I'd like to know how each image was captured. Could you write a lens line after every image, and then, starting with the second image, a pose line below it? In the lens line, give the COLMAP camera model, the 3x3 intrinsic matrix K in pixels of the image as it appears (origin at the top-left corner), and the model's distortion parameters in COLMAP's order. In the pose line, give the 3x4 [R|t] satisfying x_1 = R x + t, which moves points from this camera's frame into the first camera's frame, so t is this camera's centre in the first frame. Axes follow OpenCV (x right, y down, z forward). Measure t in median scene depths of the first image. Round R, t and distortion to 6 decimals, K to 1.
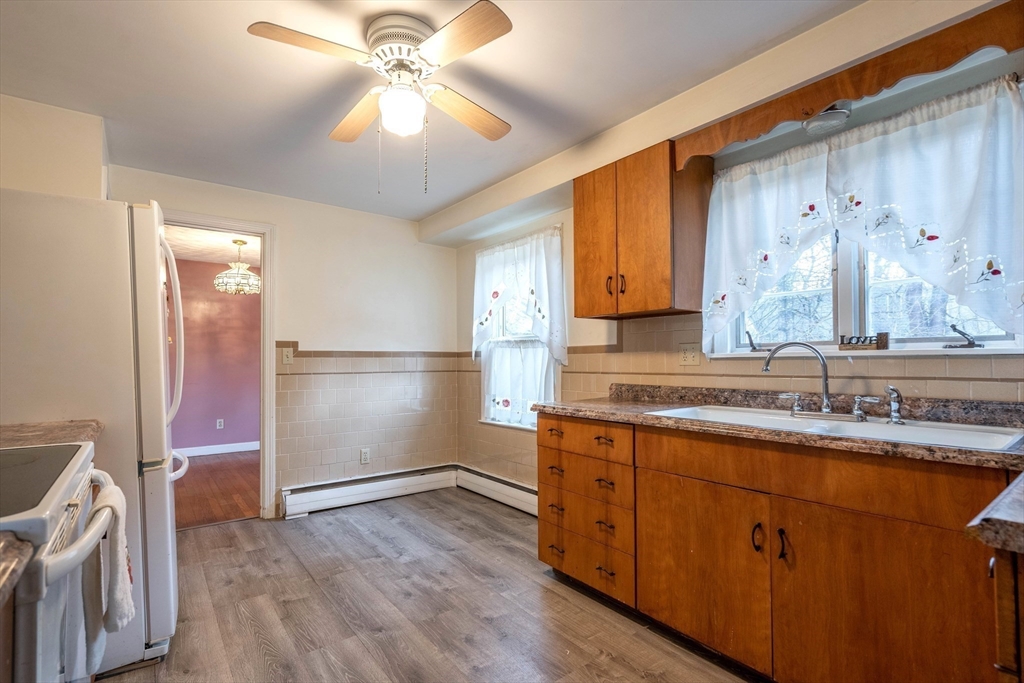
lens RADIAL K [[470.8, 0, 502.5], [0, 470.8, 342.7], [0, 0, 1]] dist [-0.009766, 0.000714]
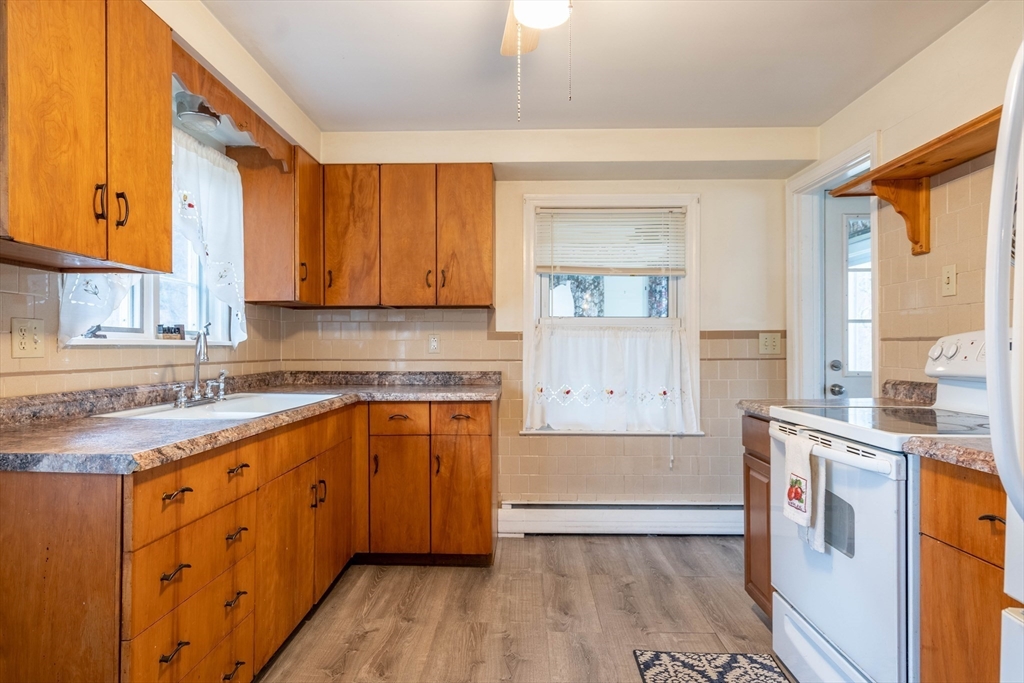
lens RADIAL K [[609.2, 0, 512.0], [0, 609.2, 341.5], [0, 0, 1]] dist [0.000585, 0.000719]
pose [[-0.785043, 0.010593, 0.619351, -0.619463], [-0.020450, 0.998866, -0.043004, 0.056946], [-0.619104, -0.046426, -0.783936, 1.443819]]
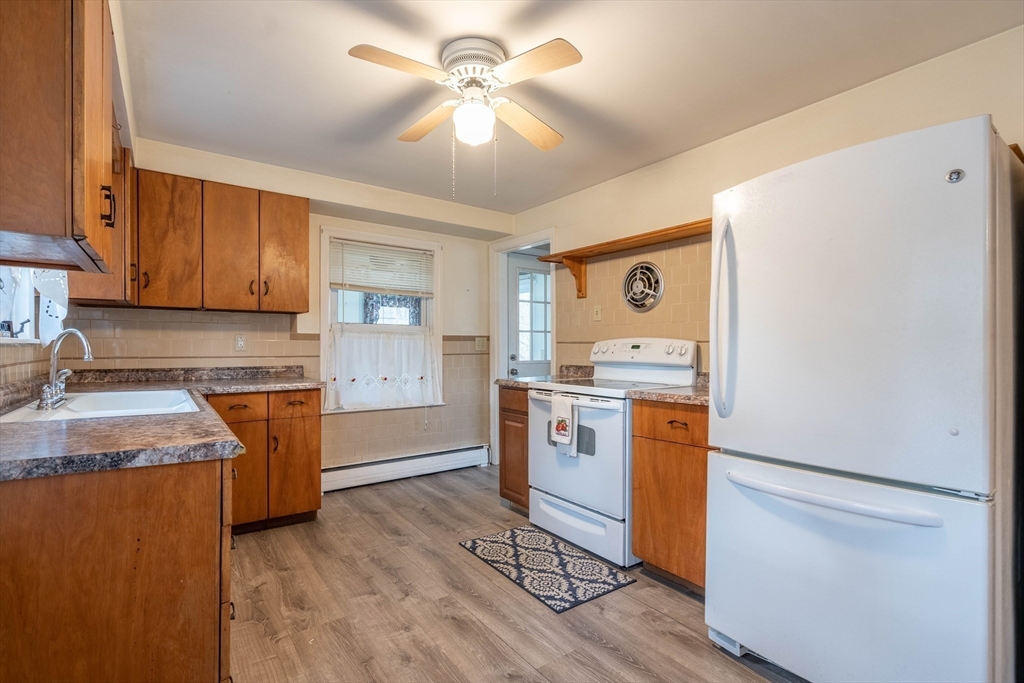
lens RADIAL K [[470.8, 0, 502.5], [0, 470.8, 342.7], [0, 0, 1]] dist [-0.009766, 0.000714]
pose [[-0.999926, 0.001119, 0.012129, -0.242979], [0.000564, 0.998955, -0.045697, 0.063719], [-0.012167, -0.045687, -0.998882, 1.753841]]
